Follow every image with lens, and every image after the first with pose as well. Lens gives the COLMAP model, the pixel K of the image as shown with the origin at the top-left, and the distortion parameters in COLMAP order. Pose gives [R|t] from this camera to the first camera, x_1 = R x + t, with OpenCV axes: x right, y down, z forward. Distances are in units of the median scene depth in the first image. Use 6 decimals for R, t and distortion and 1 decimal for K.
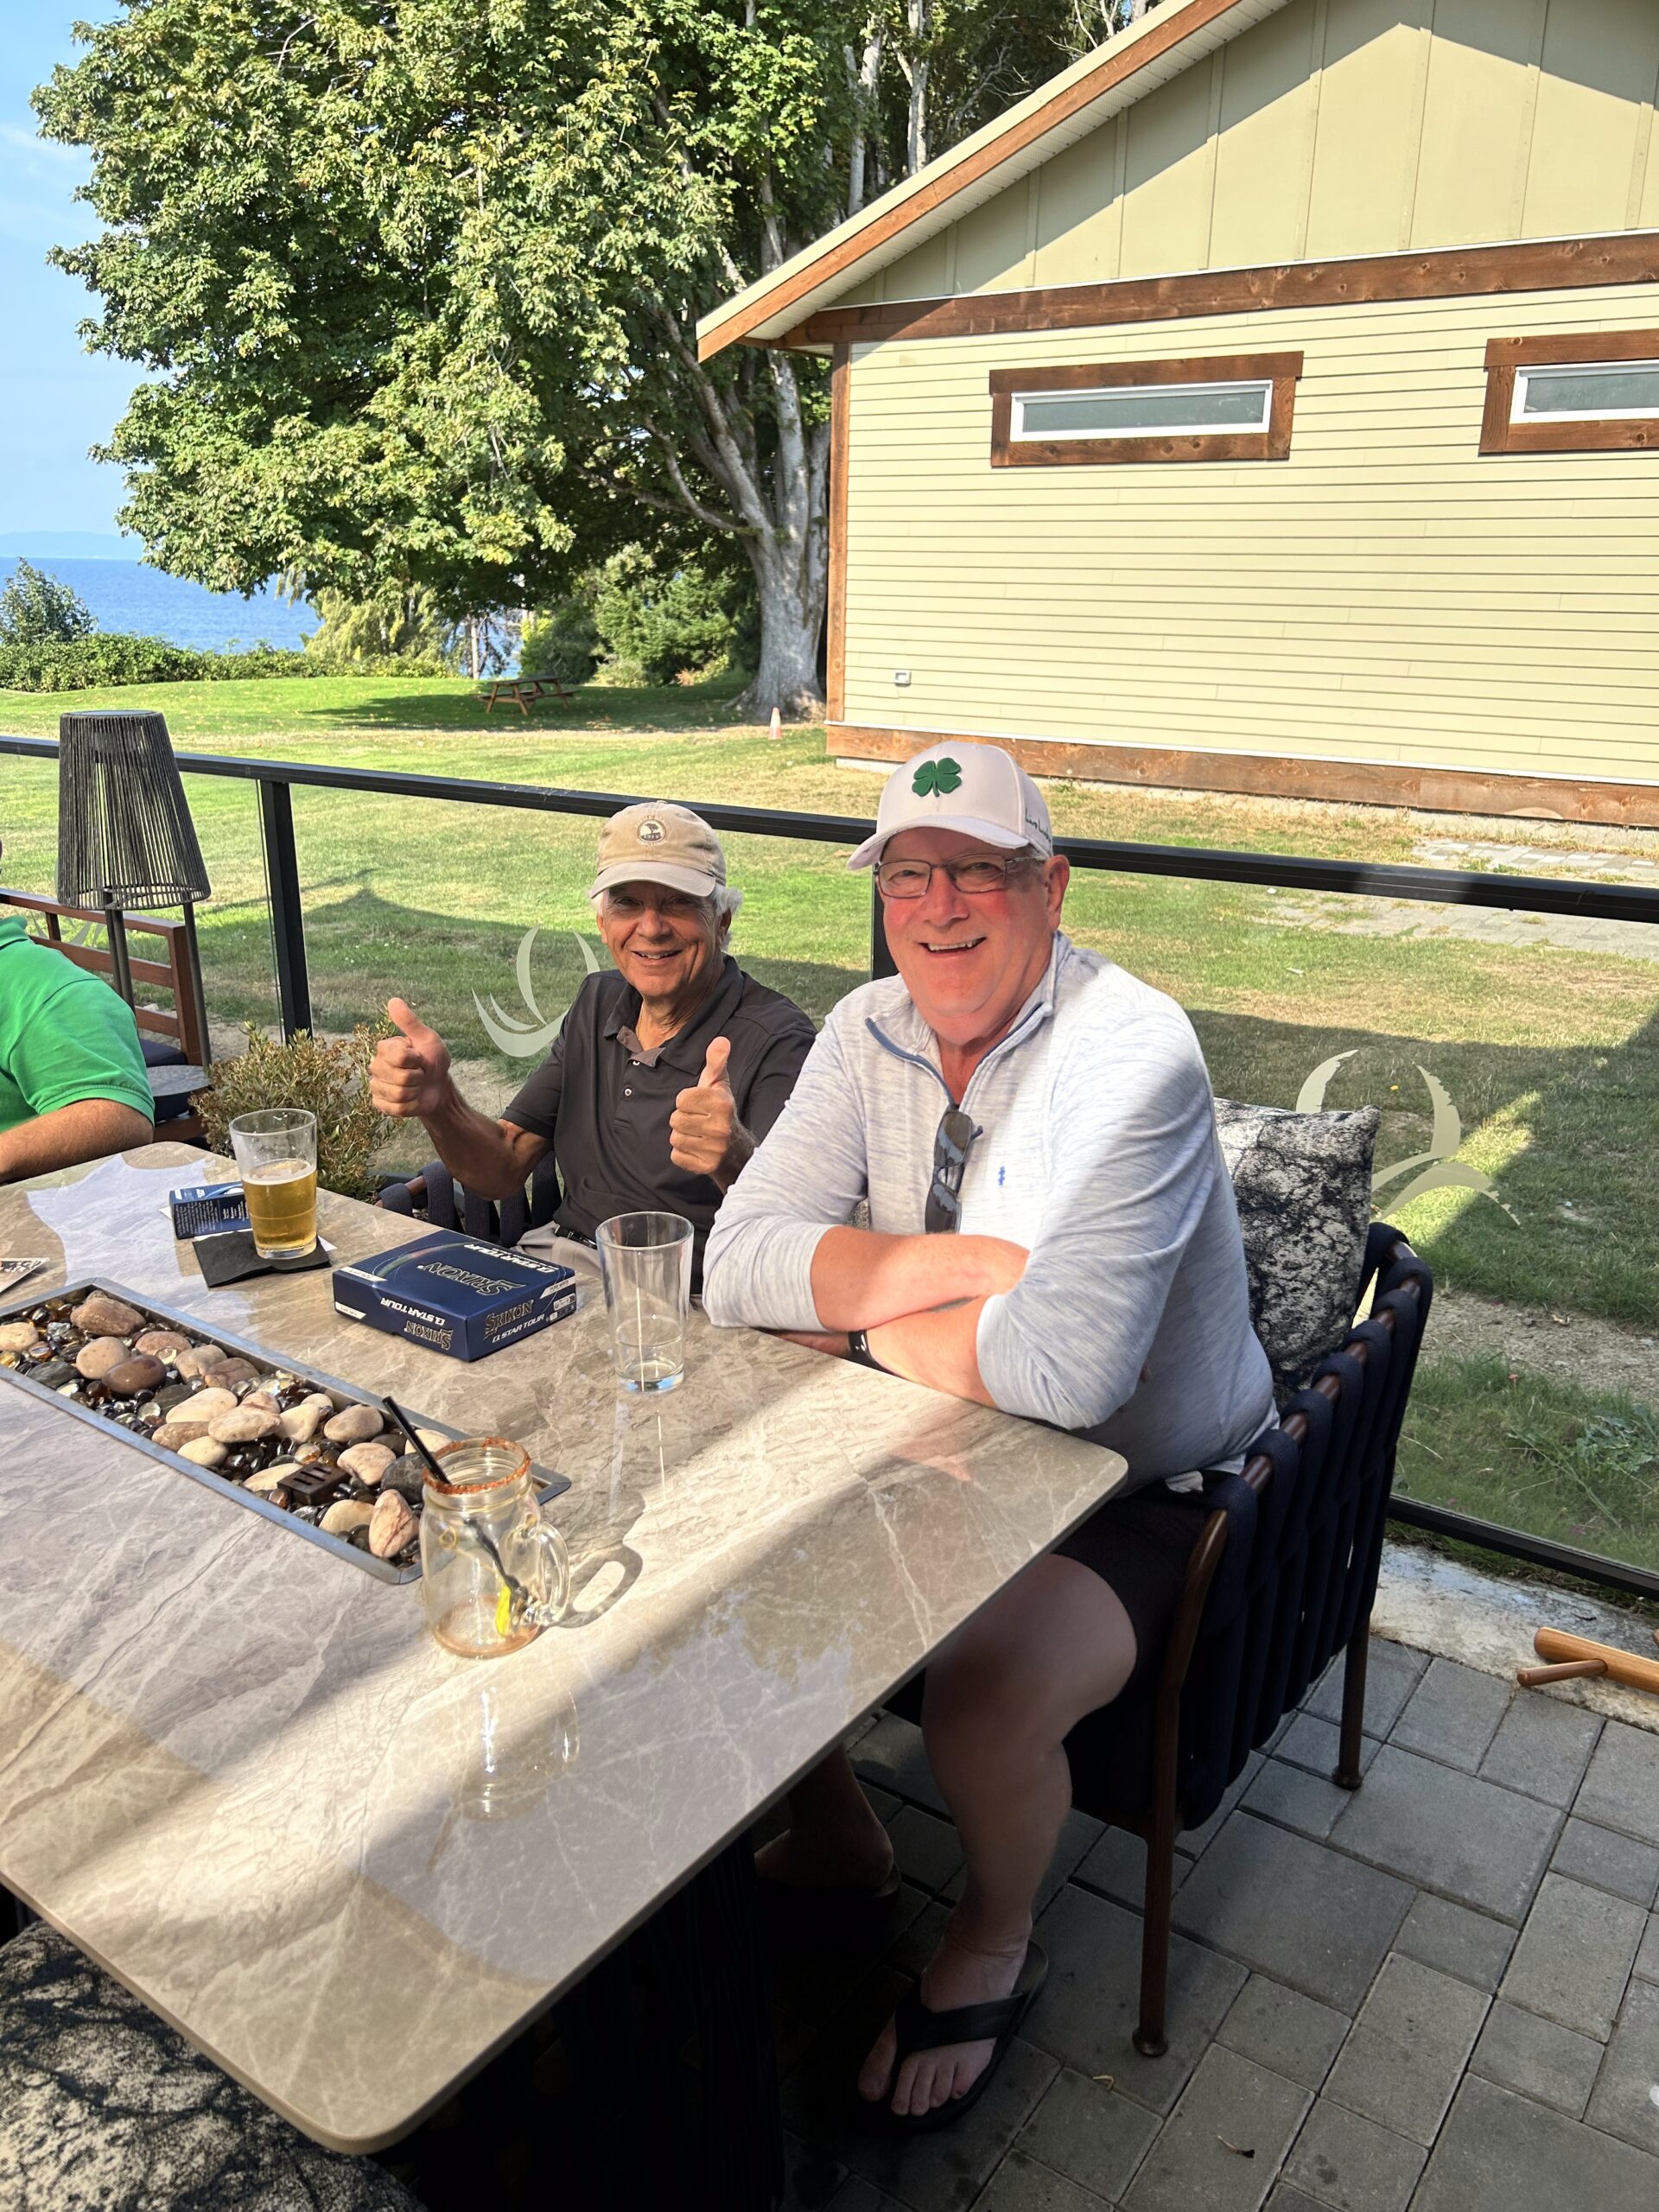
lens RADIAL K [[1660.9, 0, 876.2], [0, 1660.9, 1164.2], [0, 0, 1]] dist [-0.002876, -0.028756]
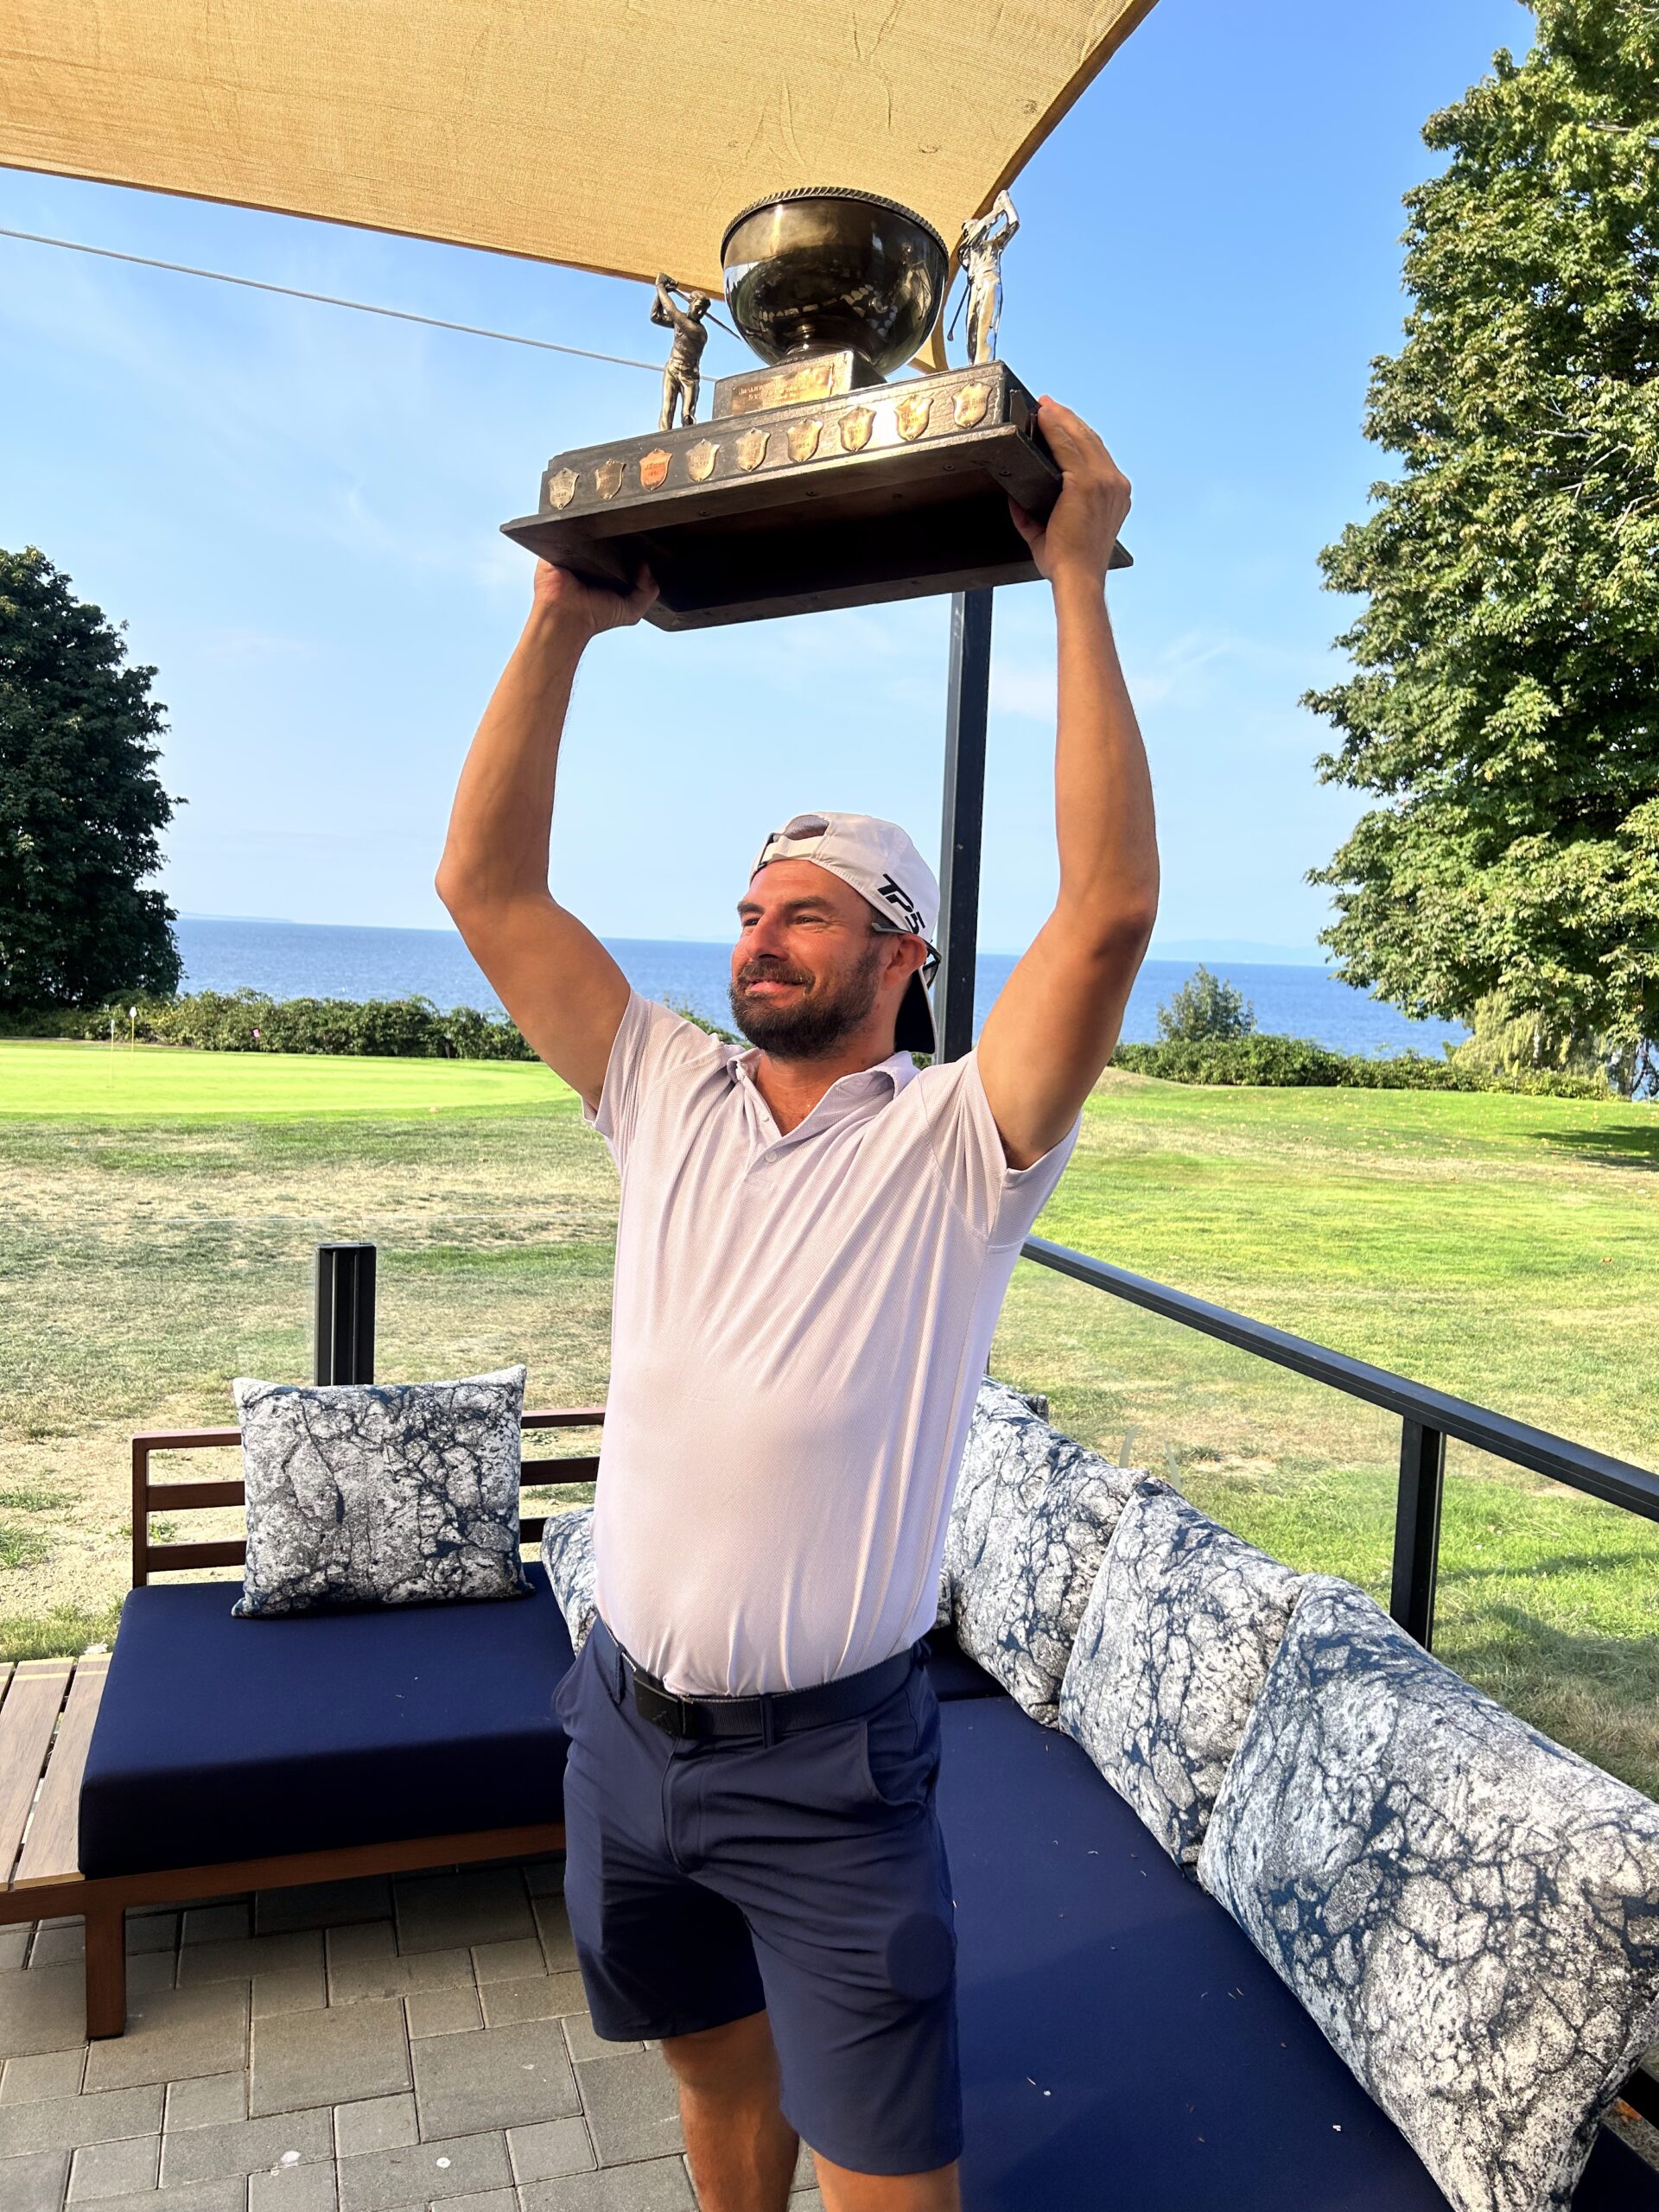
lens RADIAL K [[1670.1, 0, 834.3], [0, 1670.1, 1125.2], [0, 0, 1]] dist [0.062773, -0.077055]
pose [[0.791738, 0.076128, -0.606098, -0.076387], [-0.227142, 0.957749, -0.176416, -0.037595], [0.567060, 0.277345, 0.775579, 0.080274]]
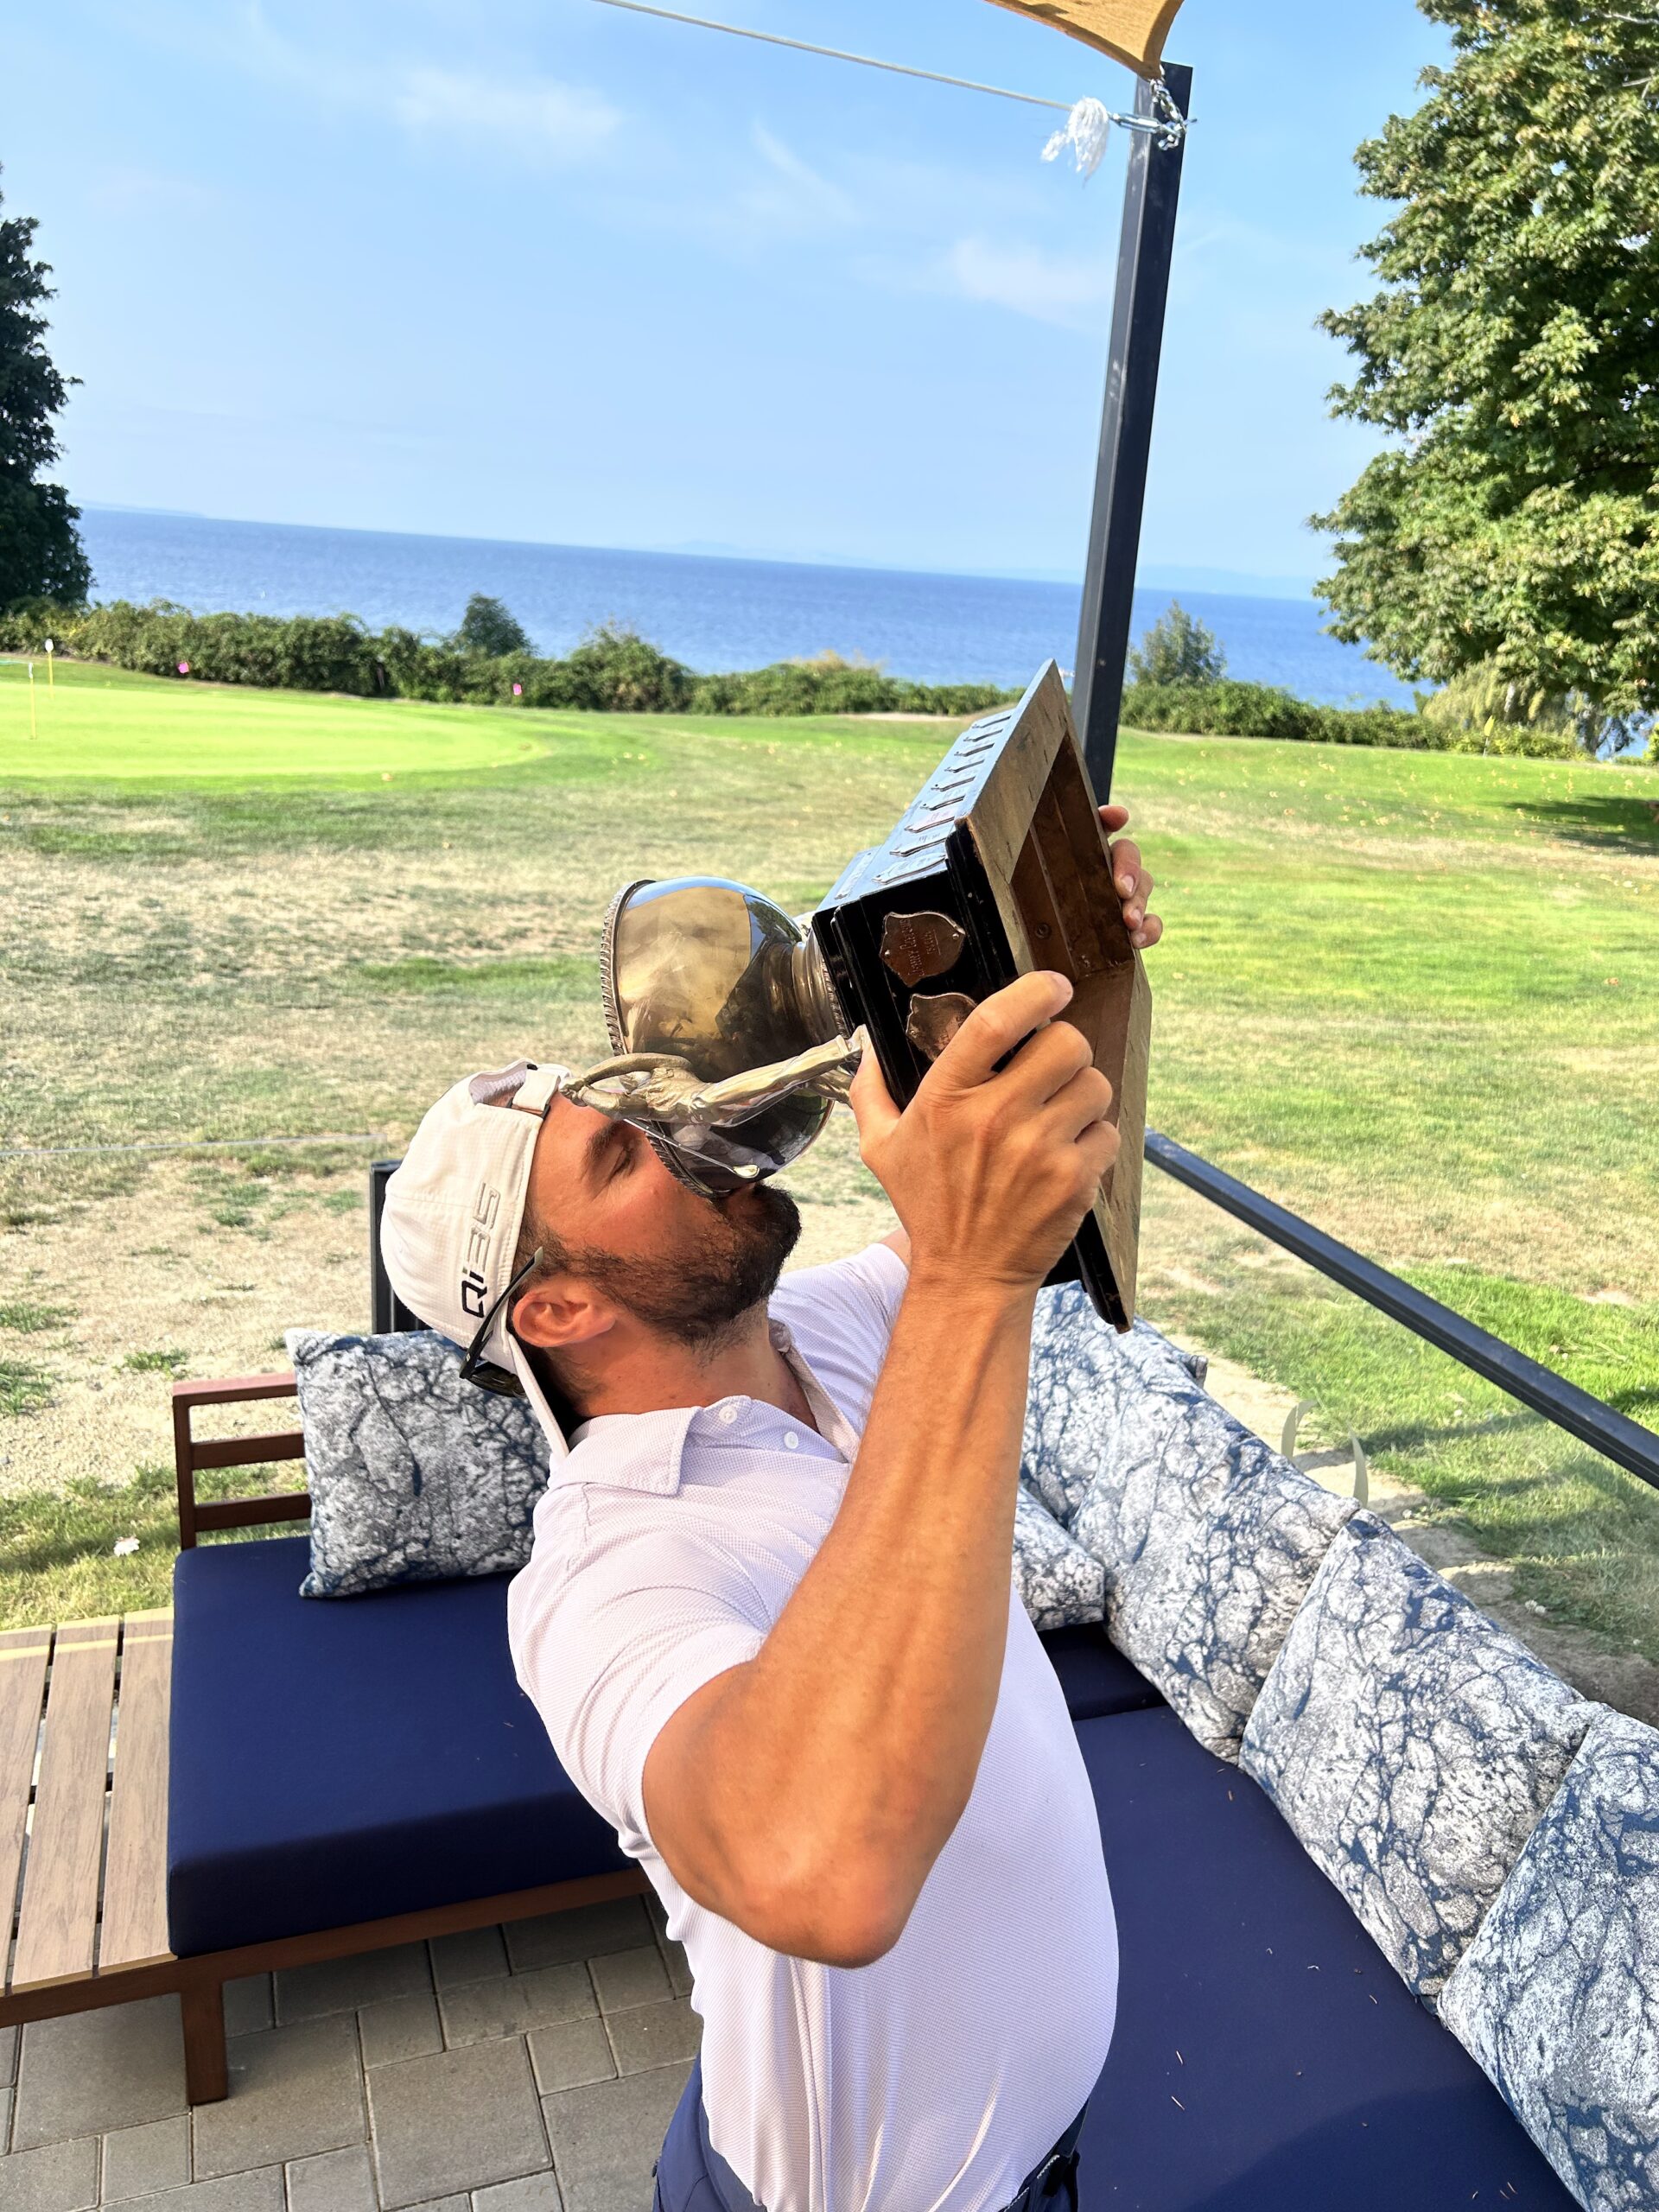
lens RADIAL K [[1678.5, 0, 844.7], [0, 1678.5, 1119.2], [0, 0, 1]] dist [0.046726, -0.053079]
pose [[0.811433, 0.216594, -0.542829, -0.101240], [-0.245181, 0.969266, 0.020244, -0.056364], [0.530530, 0.116665, 0.839599, 0.083228]]
